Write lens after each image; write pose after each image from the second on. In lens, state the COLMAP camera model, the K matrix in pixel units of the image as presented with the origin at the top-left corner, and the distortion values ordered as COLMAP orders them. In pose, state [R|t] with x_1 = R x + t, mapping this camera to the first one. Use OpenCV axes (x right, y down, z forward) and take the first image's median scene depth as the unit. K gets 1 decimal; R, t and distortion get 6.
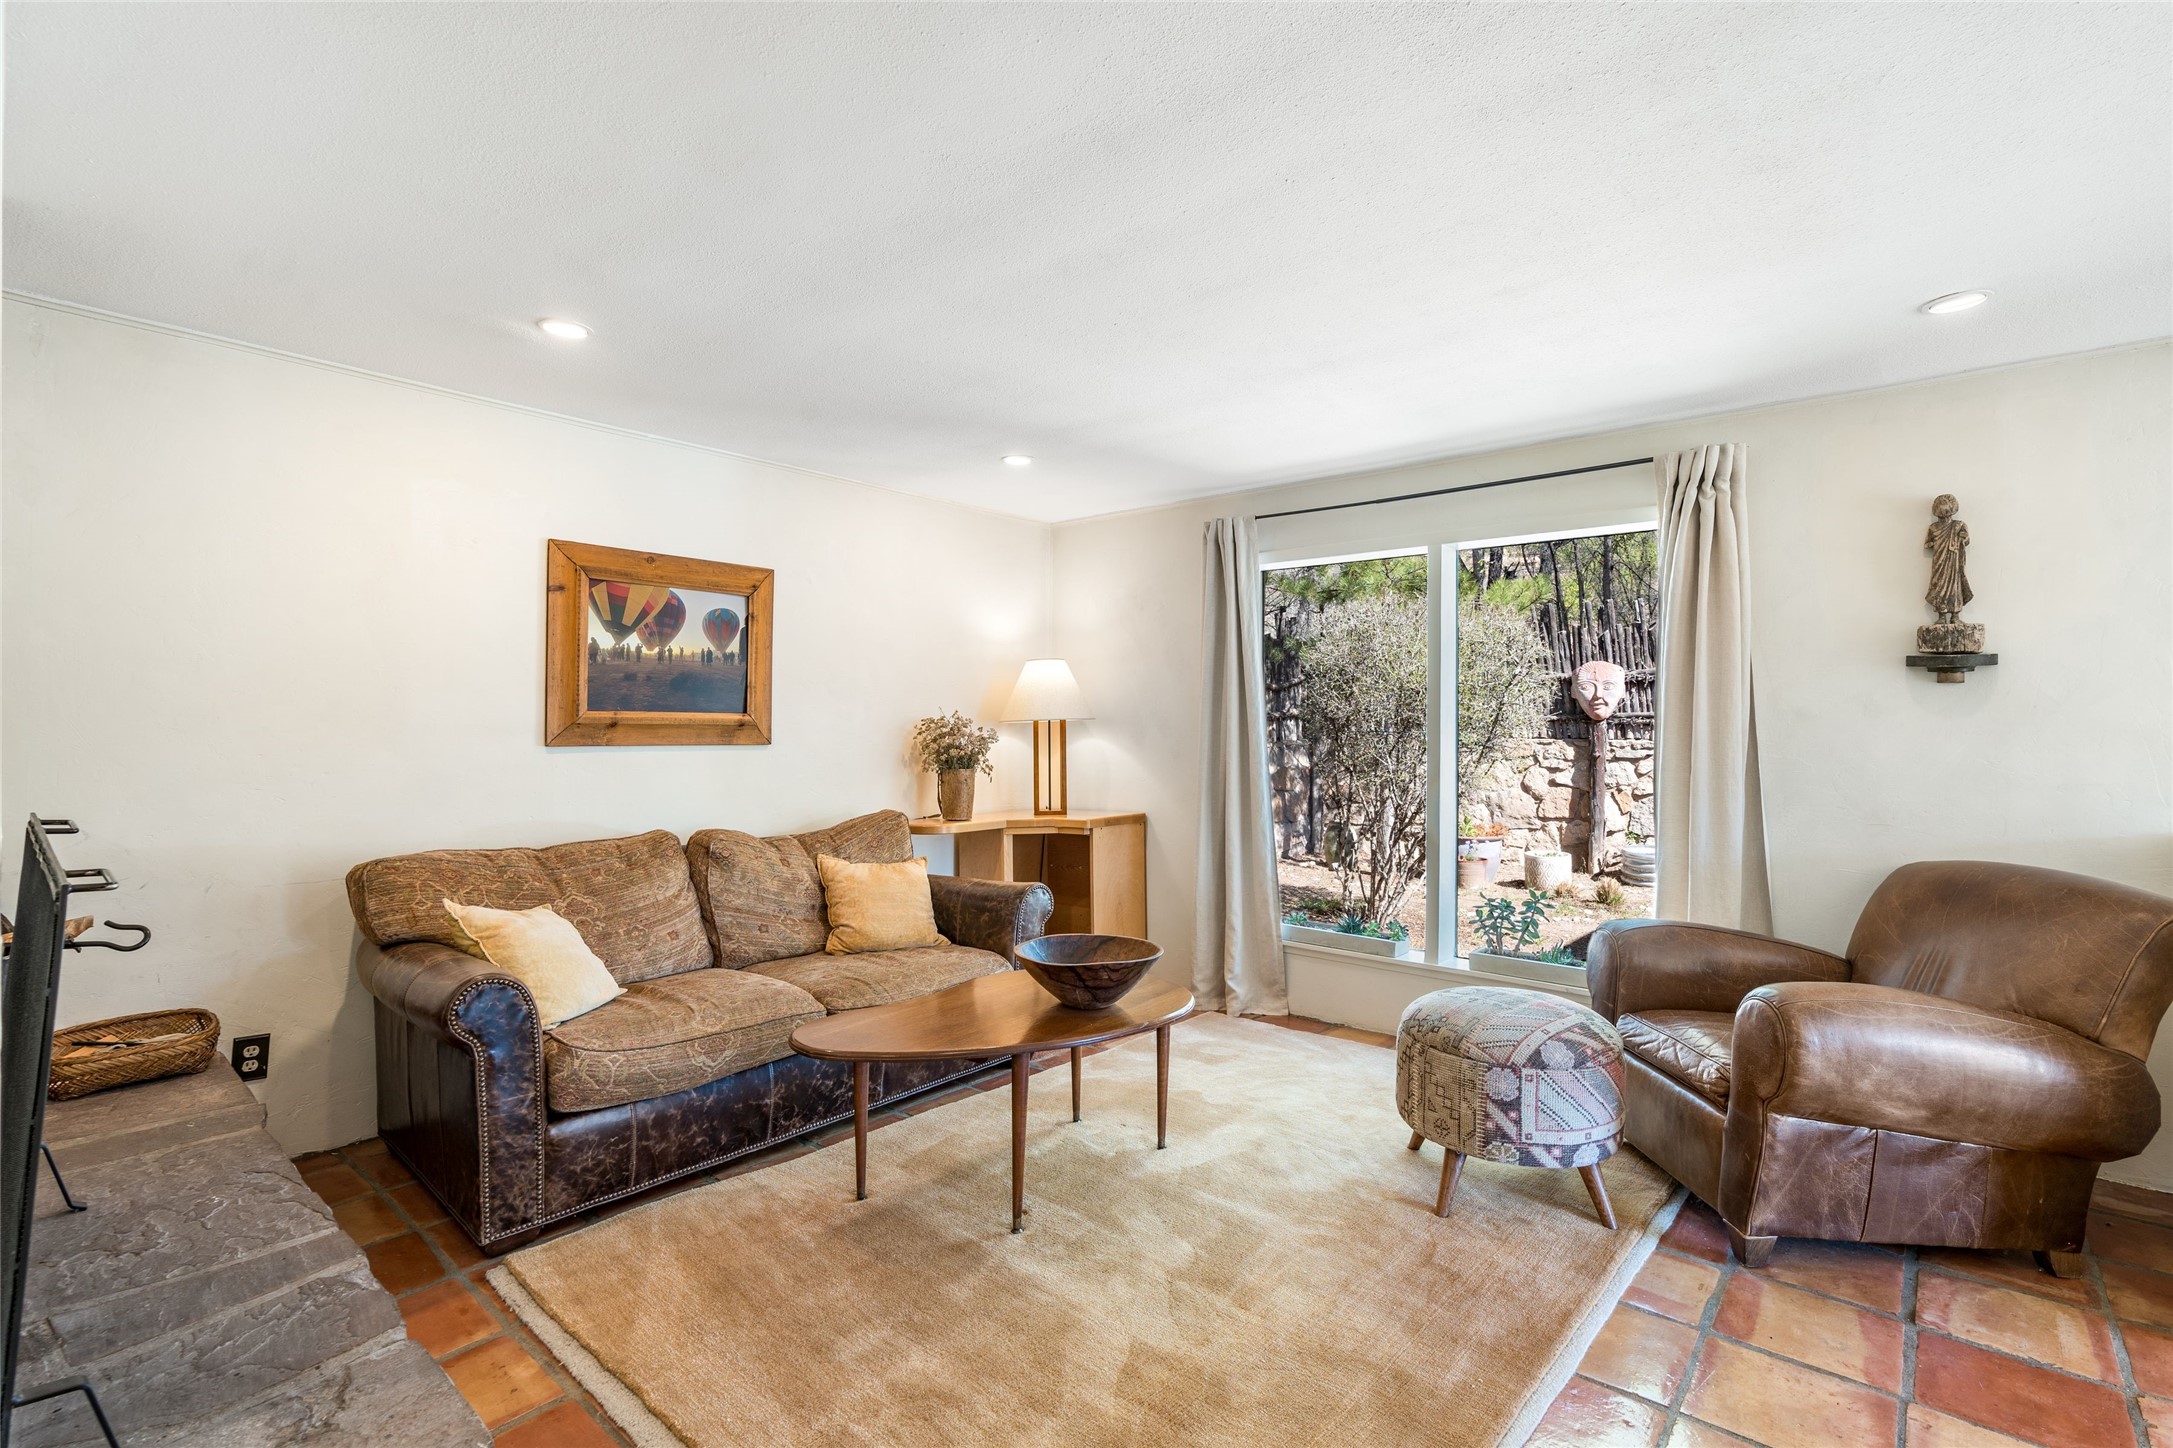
lens RADIAL K [[991.3, 0, 1085.4], [0, 991.3, 717.8], [0, 0, 1]] dist [-0.007007, 0.002211]
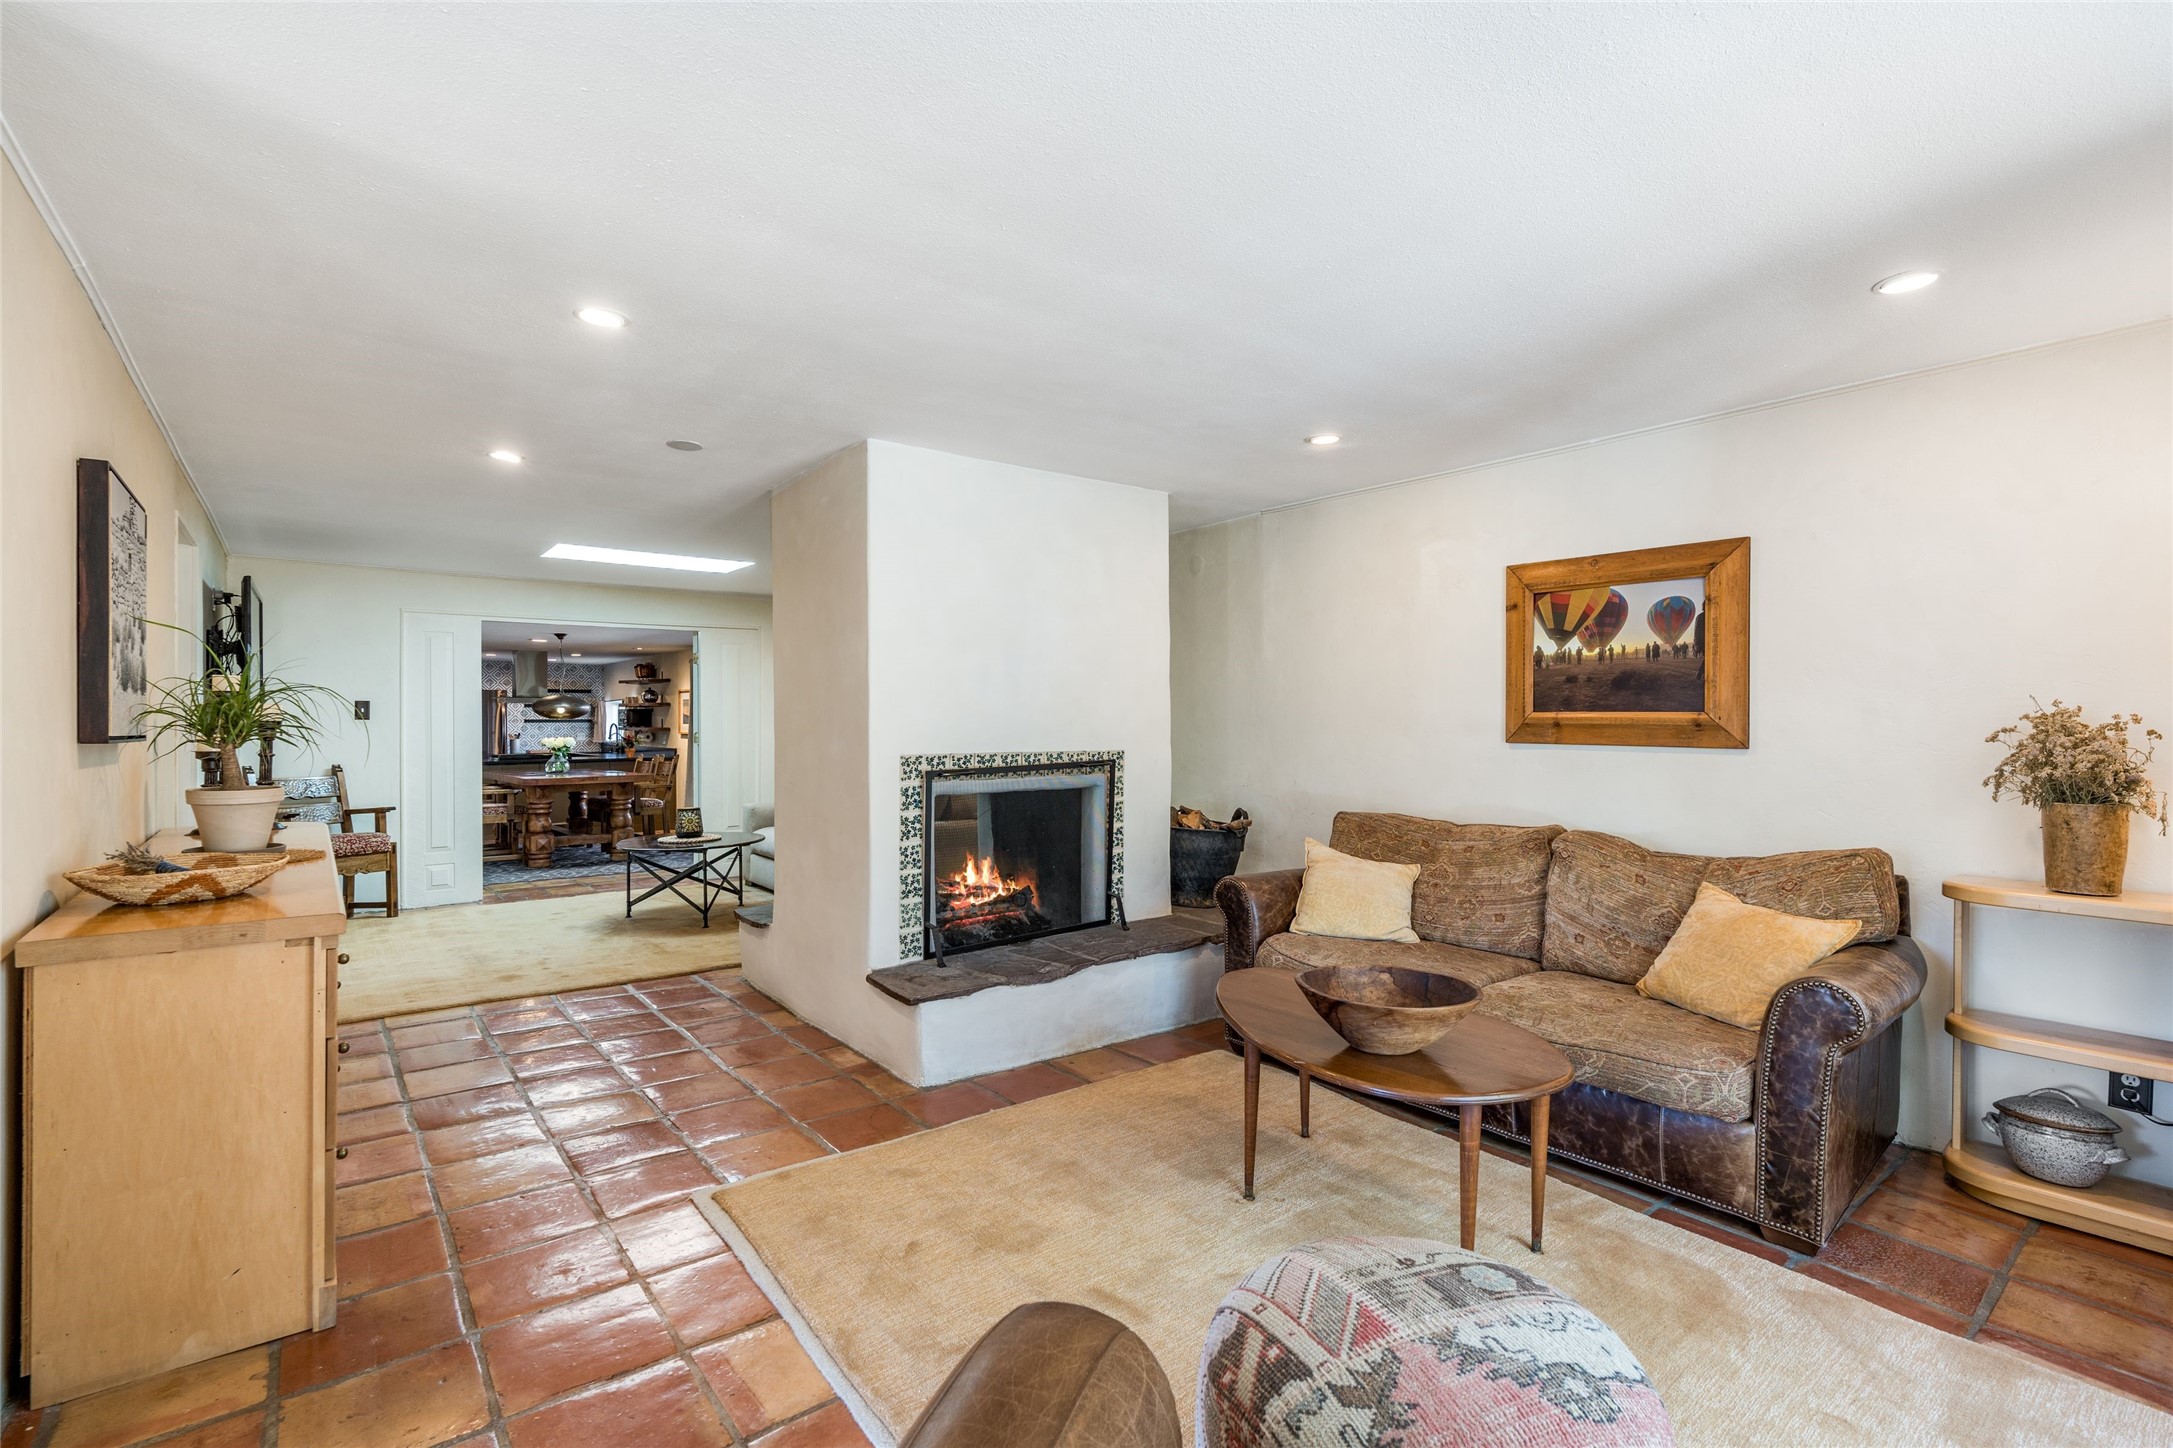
lens RADIAL K [[991.3, 0, 1076.2], [0, 991.3, 723.2], [0, 0, 1]] dist [-0.007007, 0.002211]
pose [[-0.185261, -0.001136, -0.982689, 0.689588], [0.002964, 0.999994, -0.001715, 0.006090], [0.982685, -0.003231, -0.185256, 0.693725]]
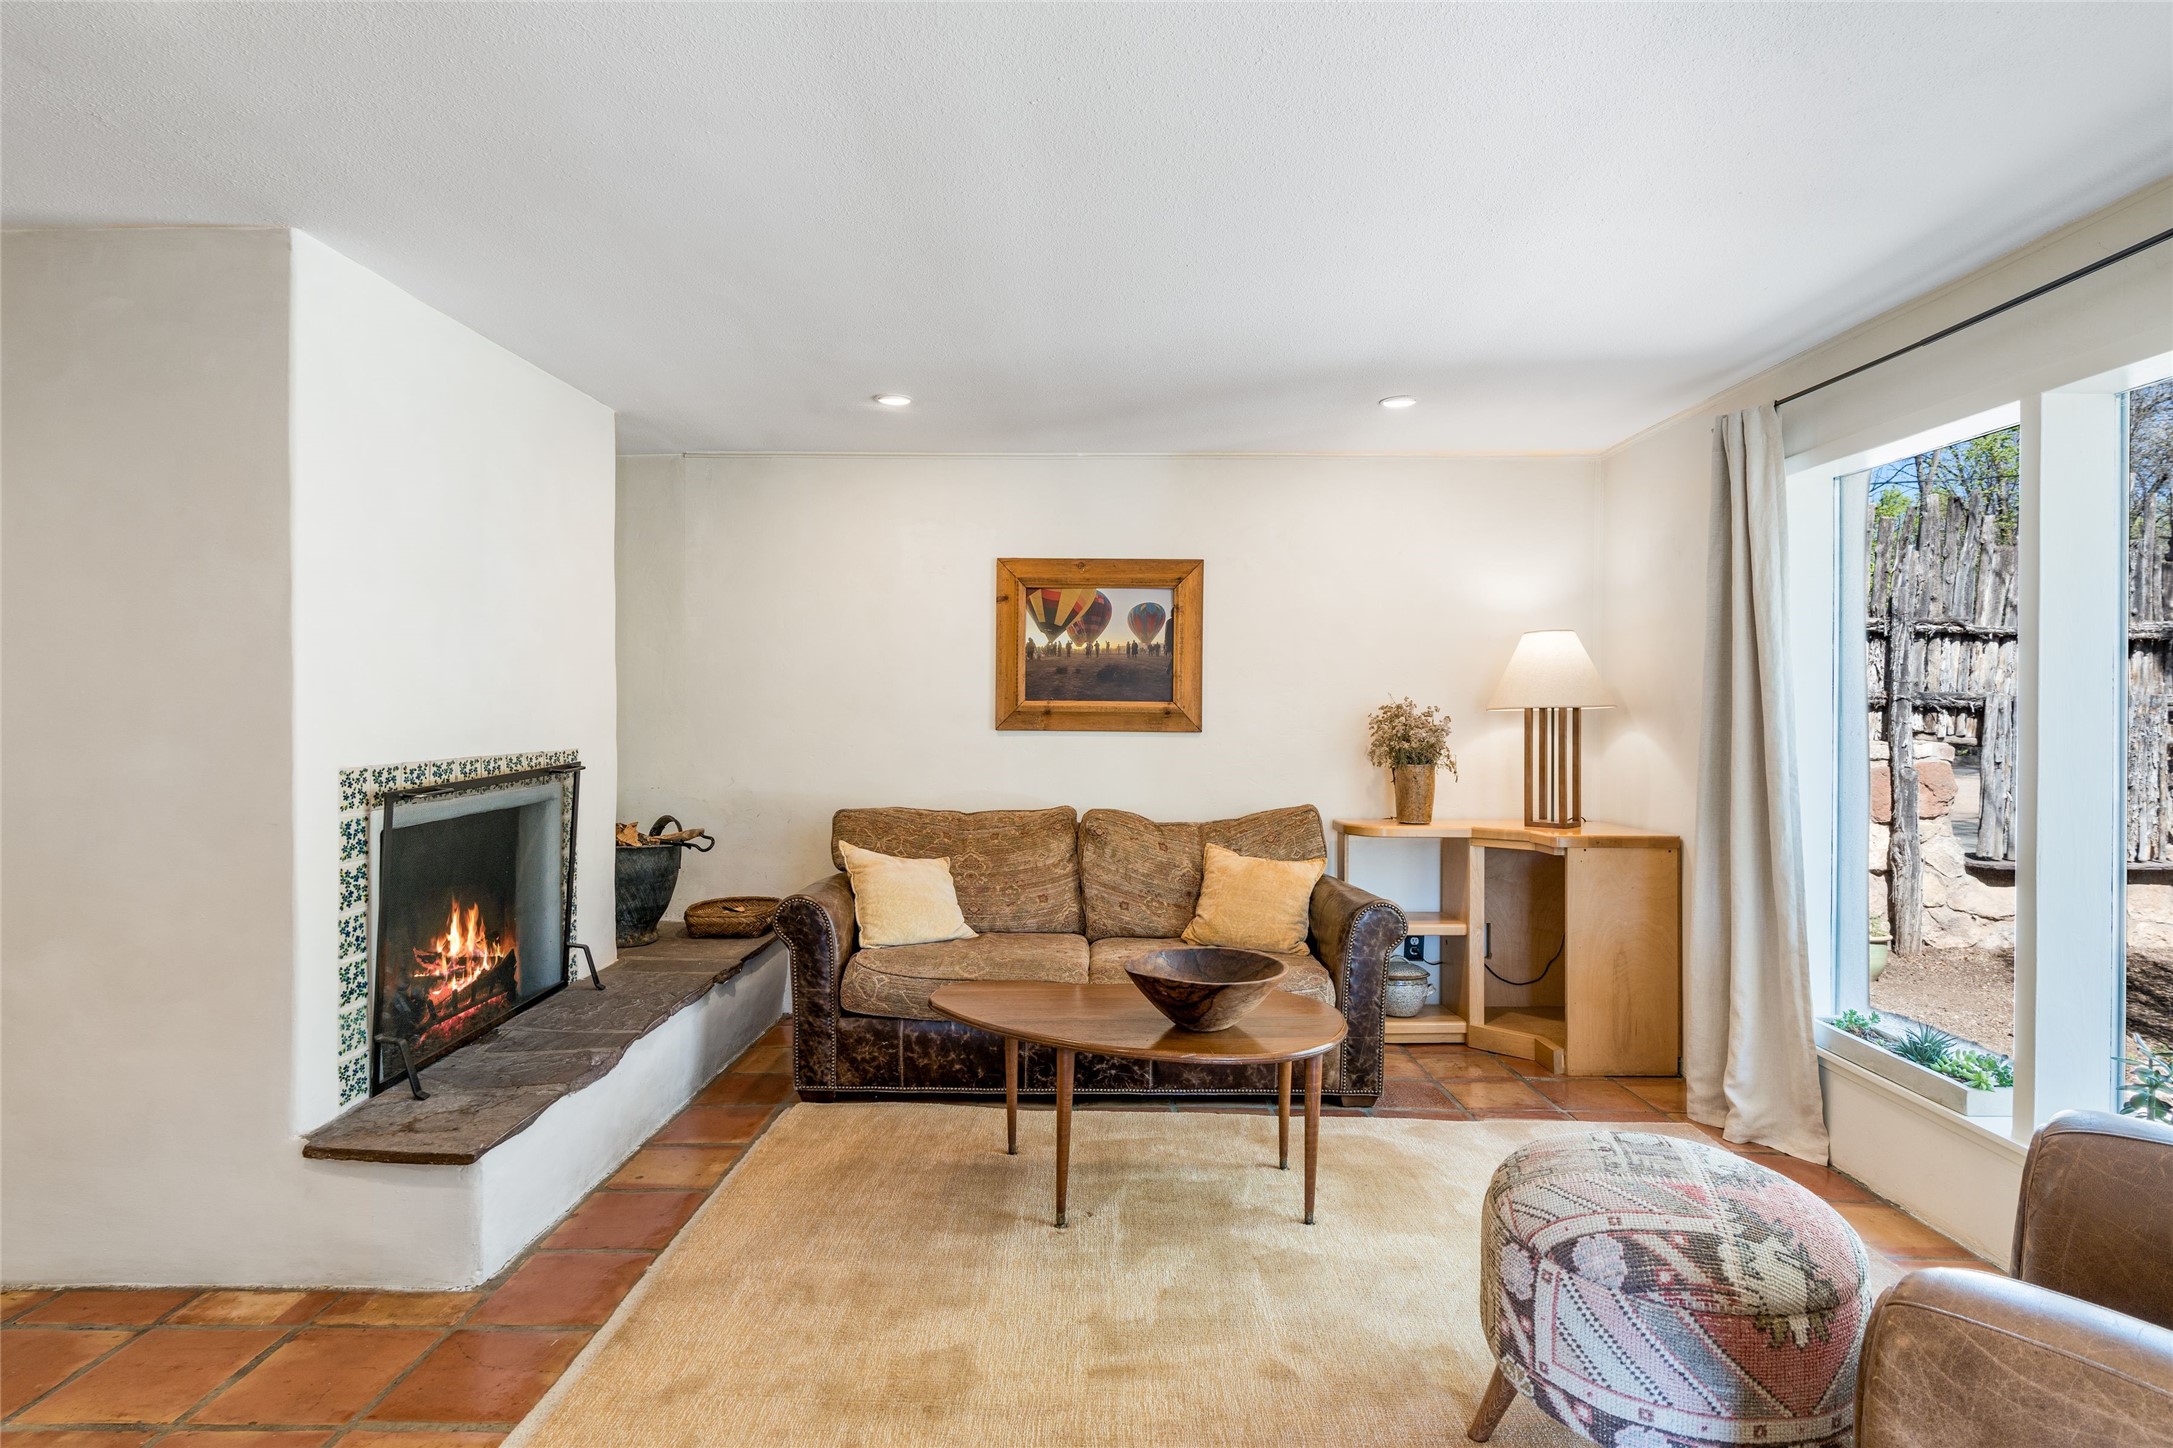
lens RADIAL K [[1085.1, 0, 1097.9], [0, 1085.1, 709.1], [0, 0, 1]] dist [-0.010276, 0.006456]
pose [[0.651347, 0.002230, -0.758776, 0.529176], [0.002543, 0.999984, 0.005122, -0.003089], [0.758775, -0.005266, 0.651331, 0.222335]]
